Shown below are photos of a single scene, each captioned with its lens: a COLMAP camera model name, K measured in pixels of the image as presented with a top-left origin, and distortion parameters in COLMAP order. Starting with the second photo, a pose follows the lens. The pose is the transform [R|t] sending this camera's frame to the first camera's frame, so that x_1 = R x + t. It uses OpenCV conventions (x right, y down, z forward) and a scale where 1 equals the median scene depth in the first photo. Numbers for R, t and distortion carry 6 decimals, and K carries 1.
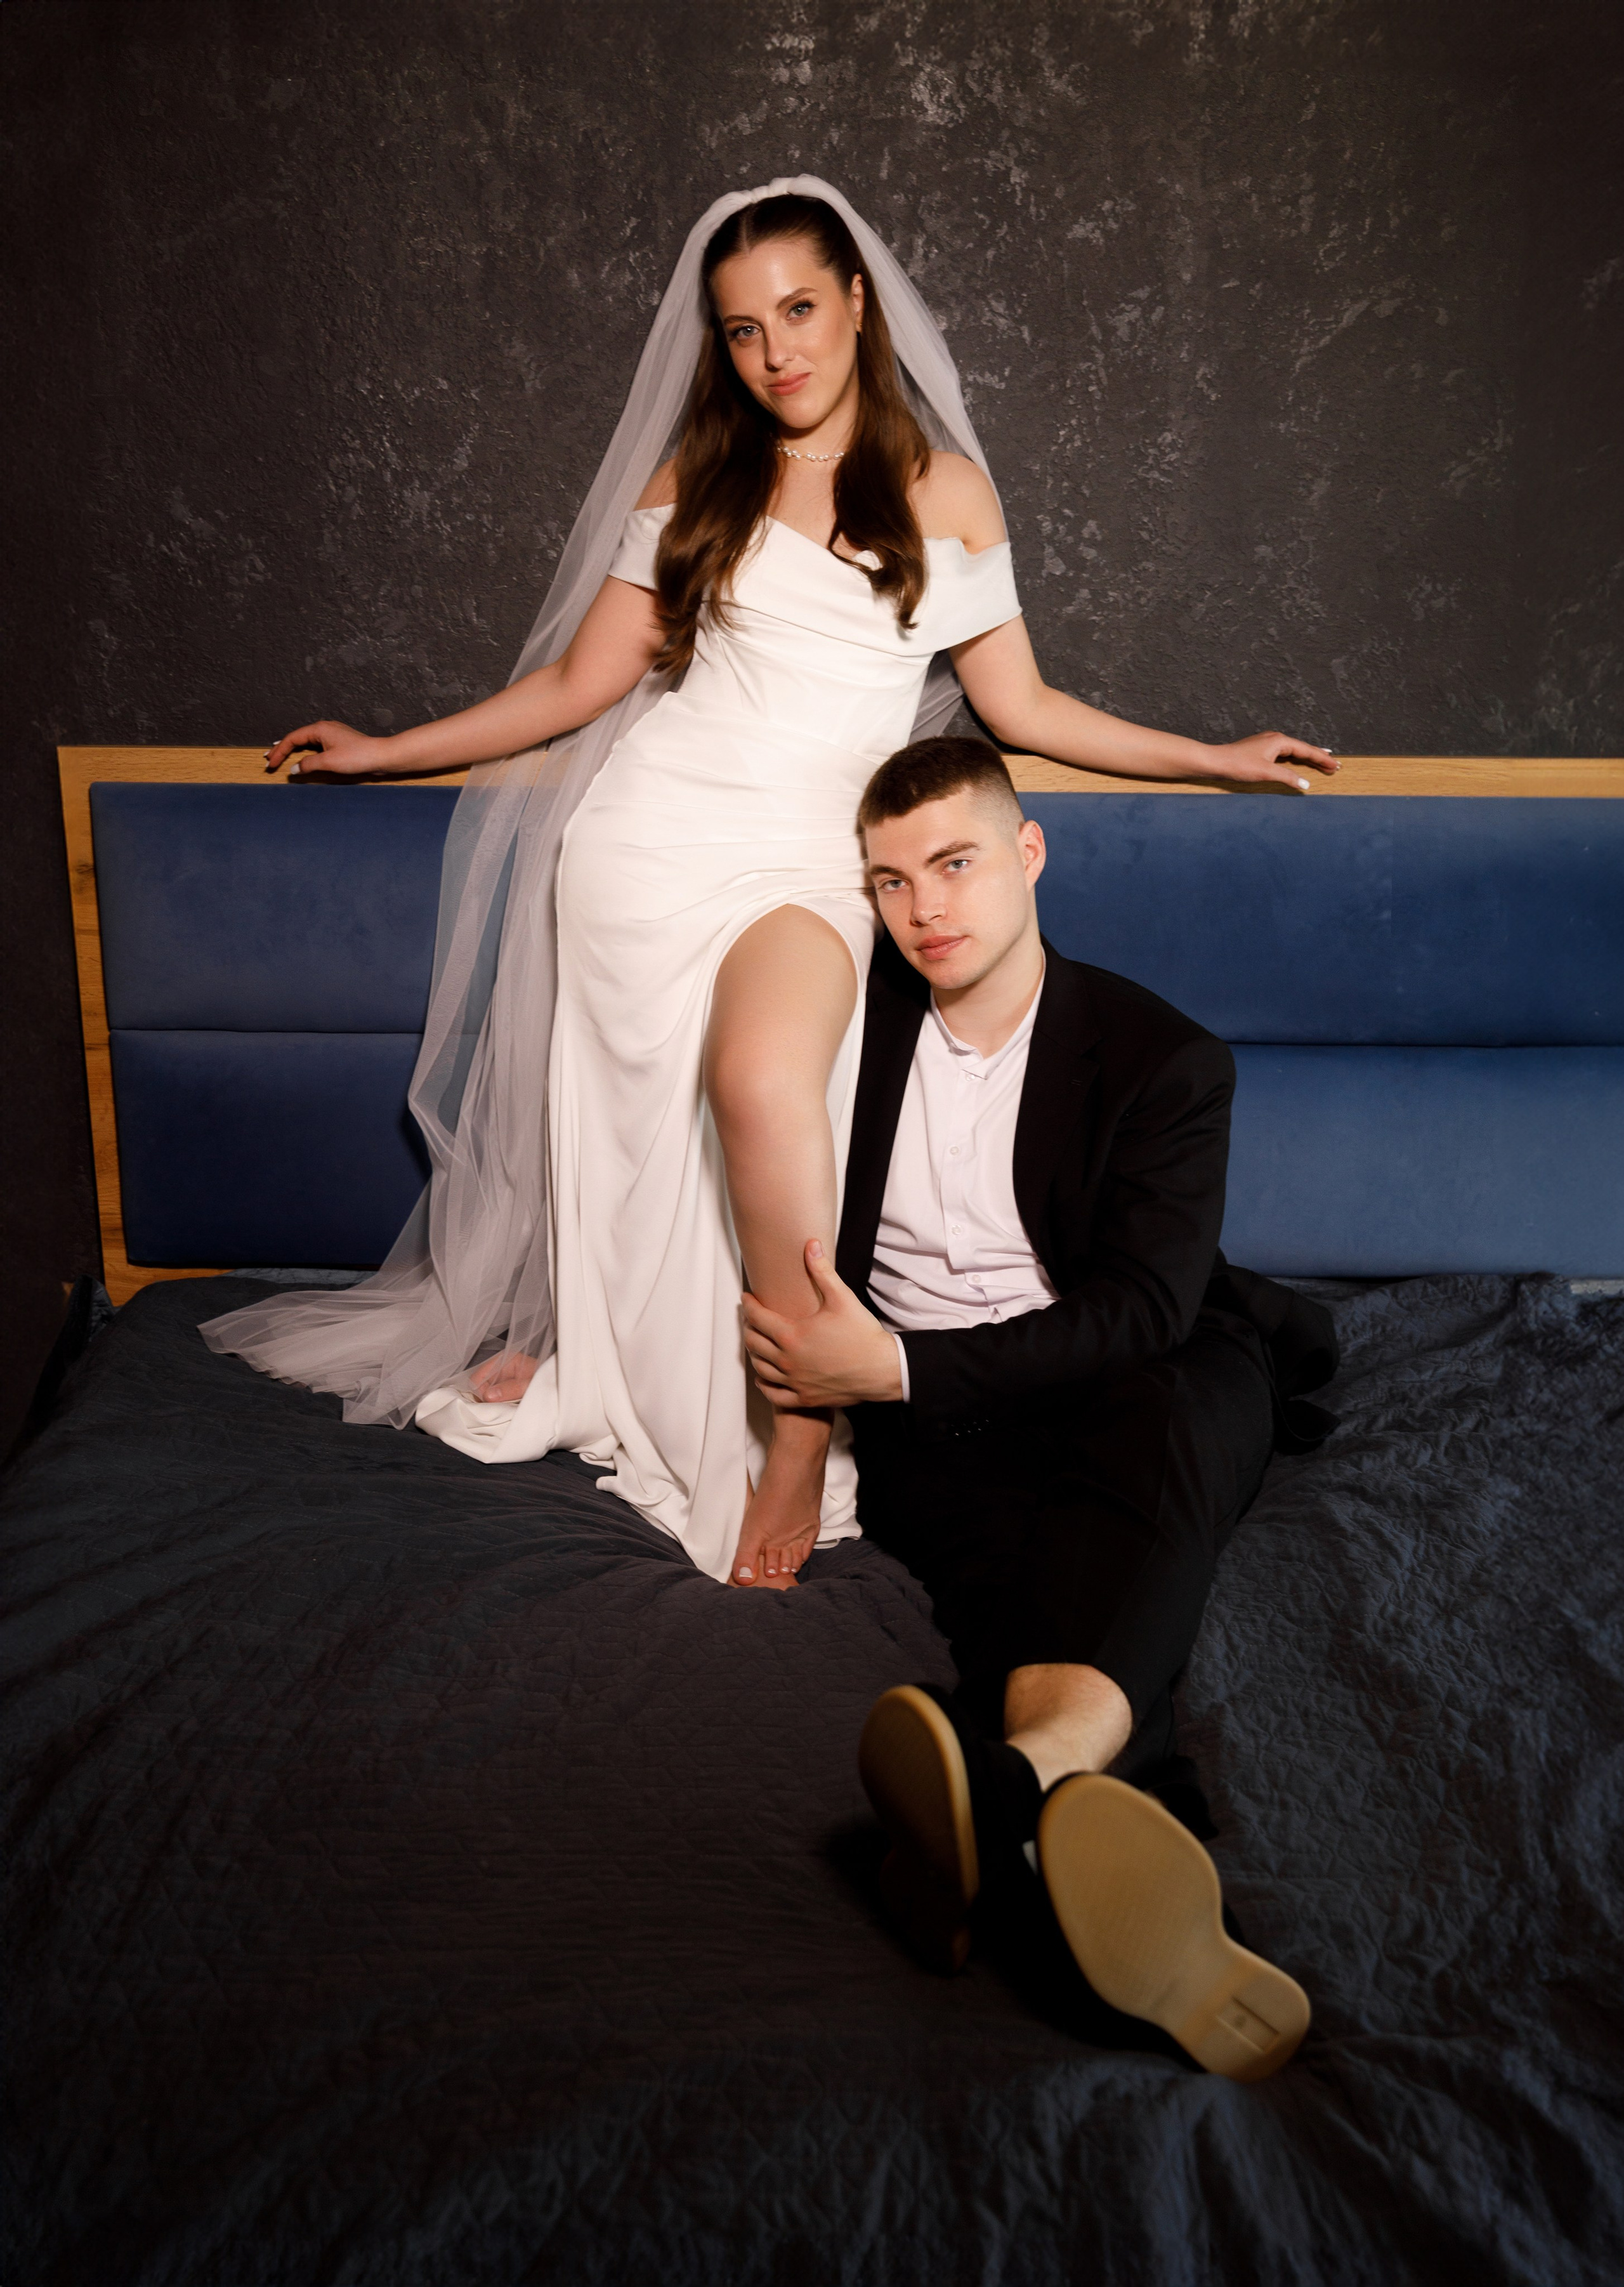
lens RADIAL K [[2299.2, 0, 766.4], [0, 2299.2, 1149.6], [0, 0, 1]] dist [0.015659, -0.000986]
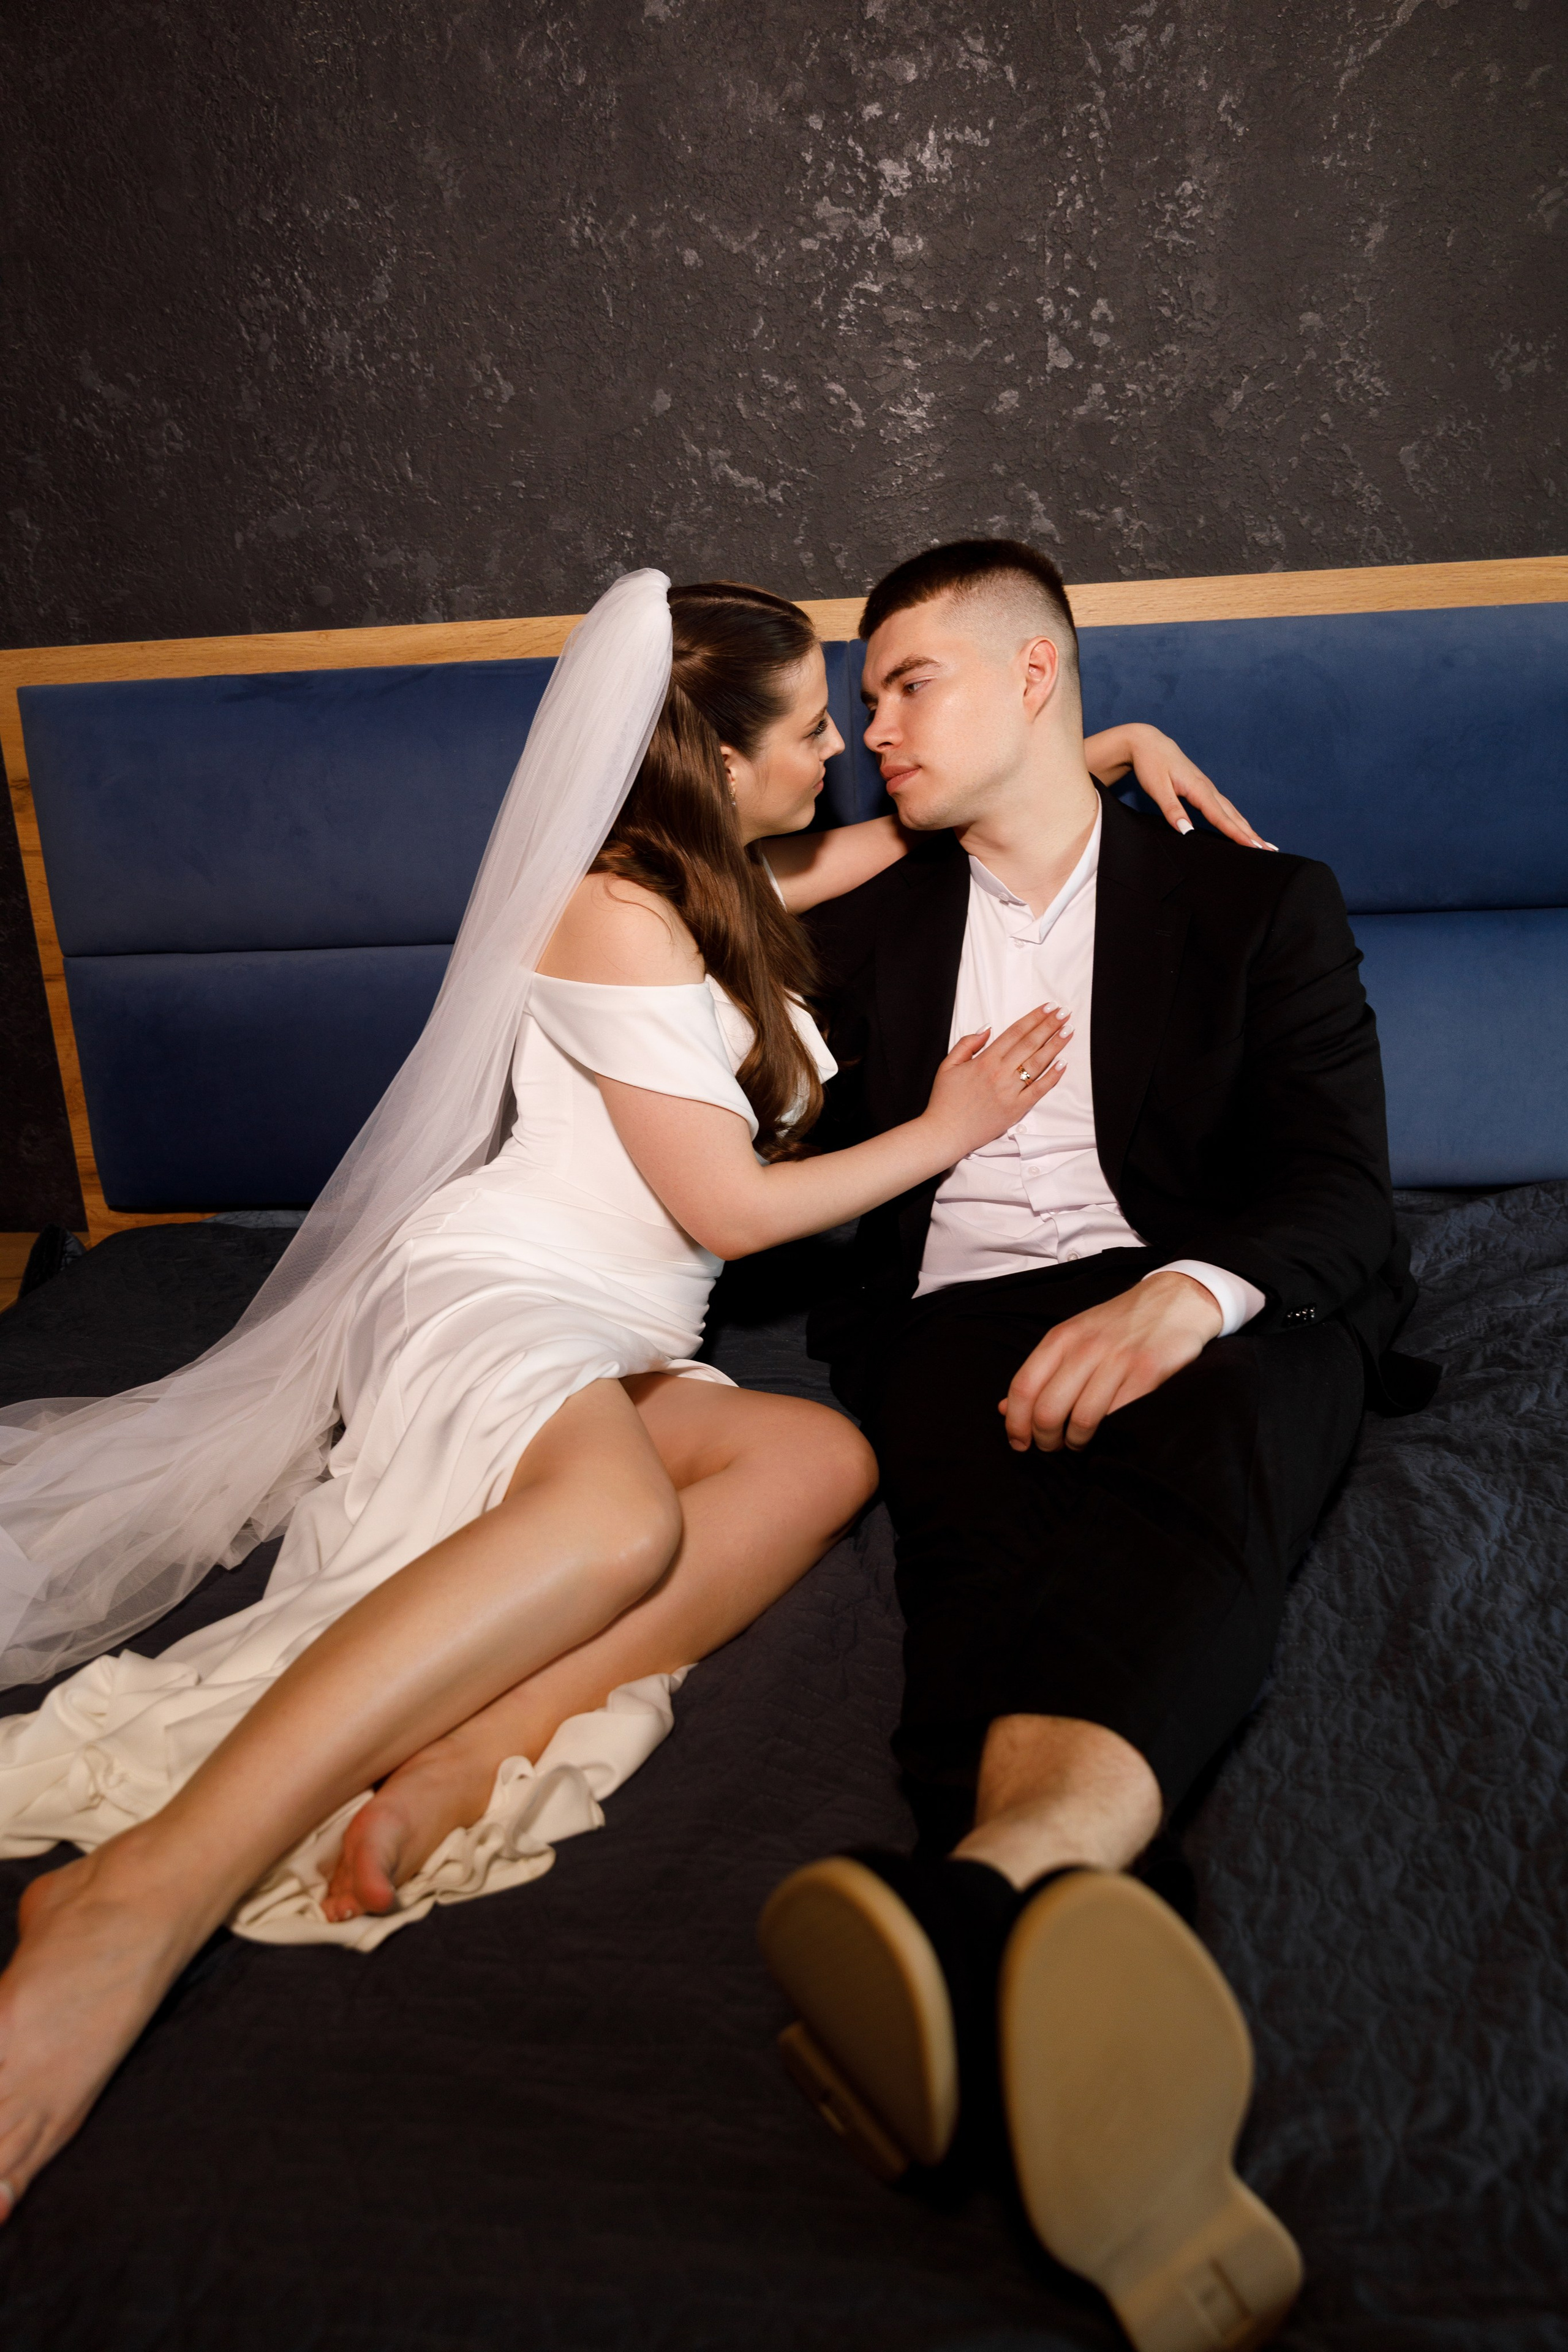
lens RADIAL K [[1946.7, 0, 786.6], [0, 1946.7, 1185.5], [0, 0, 1]] dist [-0.026986, 0.036736]
pose [[0.991806, -0.026944, -0.124879, 0.107505], [0.029819, 0.999330, 0.021216, 0.034211], [0.124224, -0.024766, 0.991945, 0.272877]]
